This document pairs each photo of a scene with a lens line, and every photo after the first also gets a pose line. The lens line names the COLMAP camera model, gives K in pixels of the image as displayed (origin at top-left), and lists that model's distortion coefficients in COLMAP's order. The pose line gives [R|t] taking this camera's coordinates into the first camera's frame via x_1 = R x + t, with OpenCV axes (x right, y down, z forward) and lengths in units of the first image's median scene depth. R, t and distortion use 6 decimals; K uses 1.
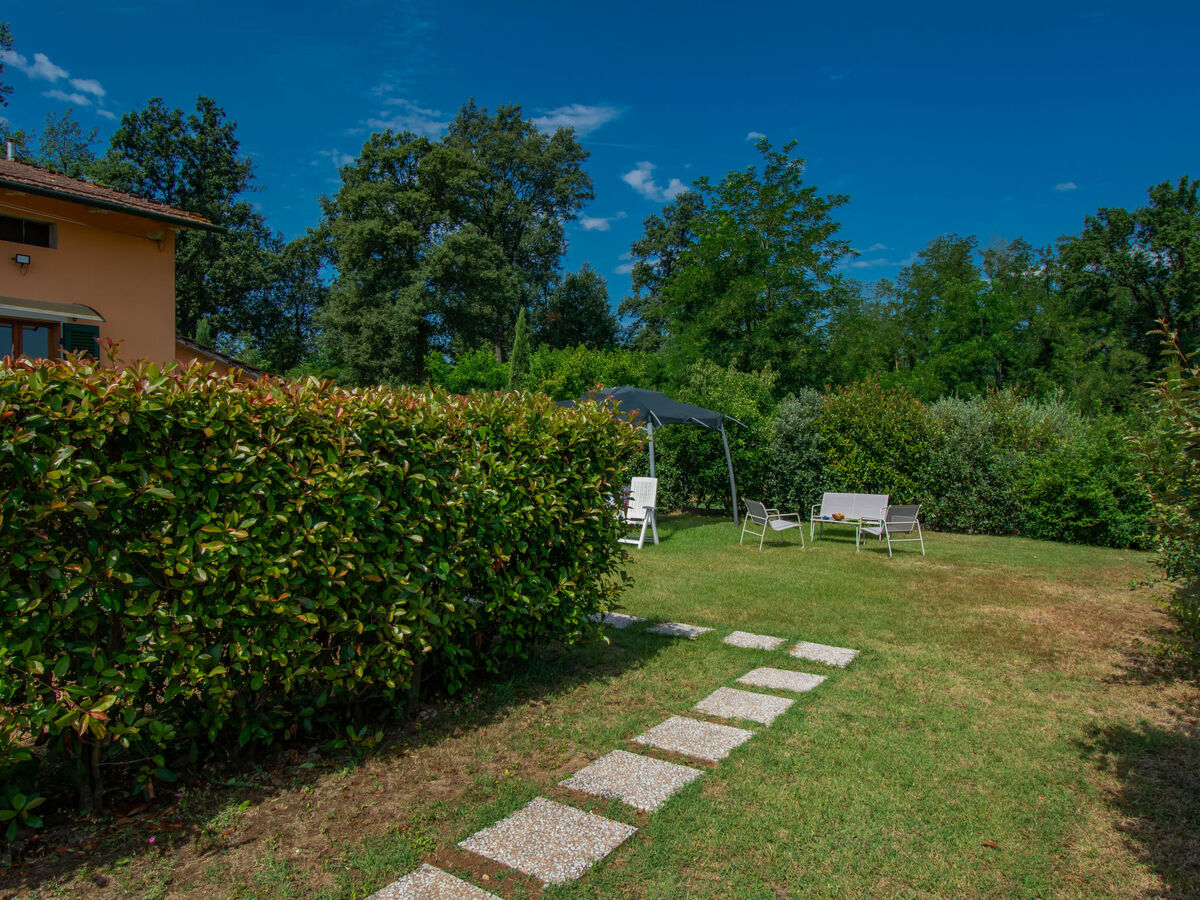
lens RADIAL K [[778.7, 0, 594.4], [0, 778.7, 445.3], [0, 0, 1]] dist [0.028152, -0.039068]
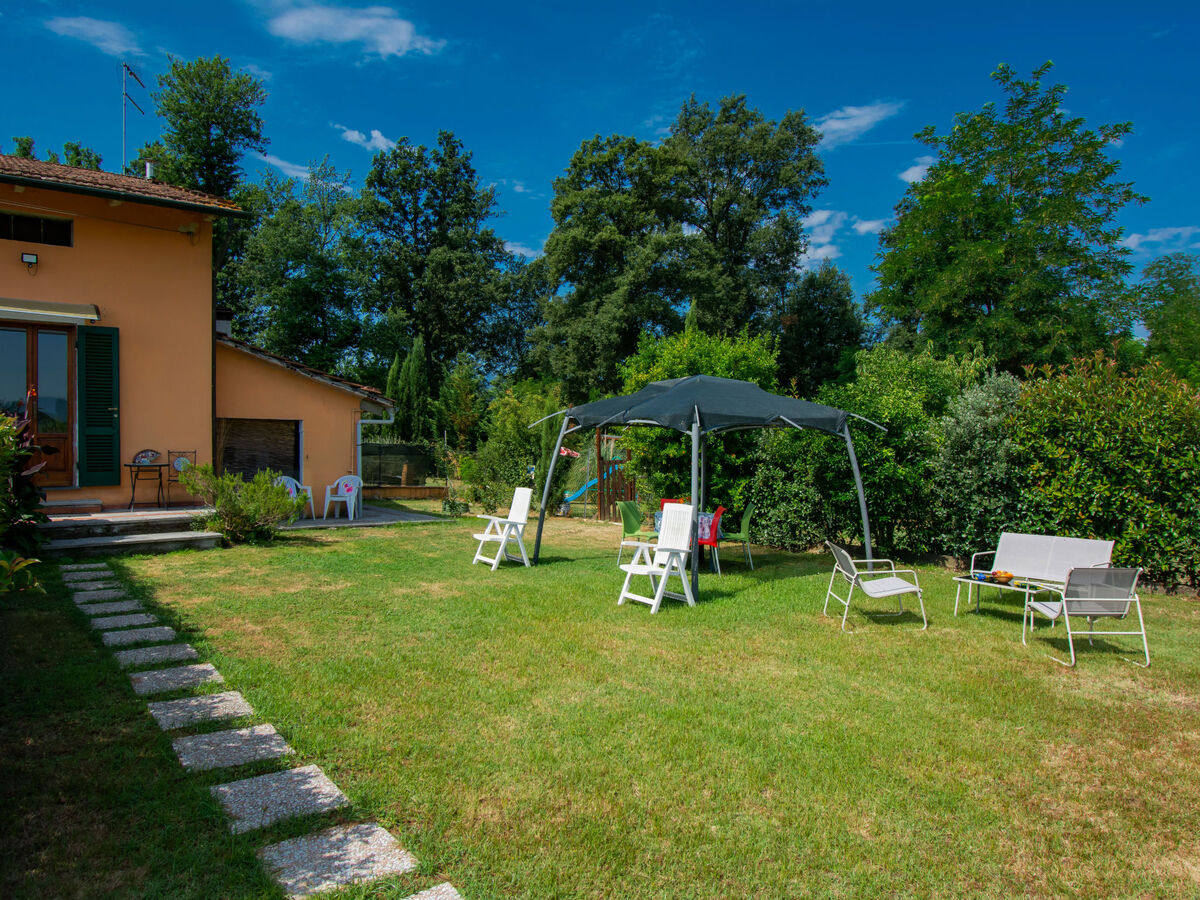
lens RADIAL K [[778.7, 0, 594.4], [0, 778.7, 445.3], [0, 0, 1]] dist [0.028152, -0.039068]
pose [[0.943626, -0.004115, -0.330989, 0.060345], [-0.001626, 0.999853, -0.017068, 0.000510], [0.331010, 0.016644, 0.943480, 0.092694]]
